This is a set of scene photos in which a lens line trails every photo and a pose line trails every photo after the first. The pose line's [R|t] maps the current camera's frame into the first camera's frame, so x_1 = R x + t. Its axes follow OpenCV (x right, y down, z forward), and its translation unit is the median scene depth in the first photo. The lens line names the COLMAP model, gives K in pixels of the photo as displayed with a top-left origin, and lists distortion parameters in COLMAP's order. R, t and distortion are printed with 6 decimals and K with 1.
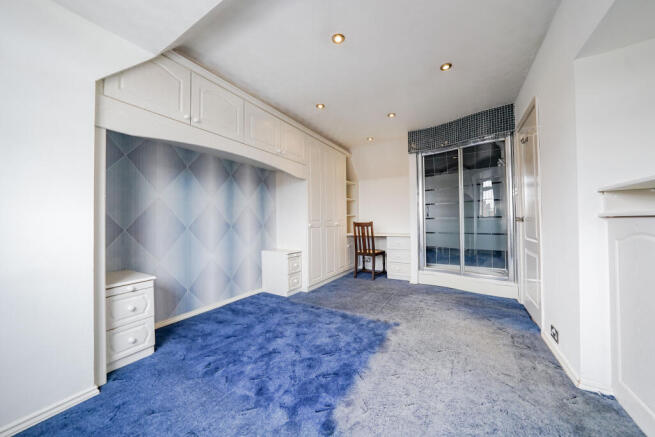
lens RADIAL K [[230.8, 0, 325.9], [0, 230.8, 217.6], [0, 0, 1]] dist [-0.012078, -0.000009]
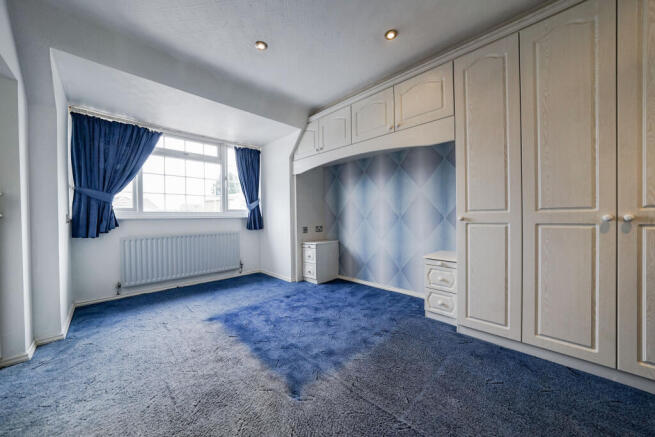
lens RADIAL K [[230.8, 0, 325.9], [0, 230.8, 217.6], [0, 0, 1]] dist [-0.012078, -0.000009]
pose [[-0.245583, 0.013019, -0.969288, 0.689380], [0.025025, 0.999662, 0.007087, 0.025938], [0.969053, -0.022516, -0.245826, 1.020408]]
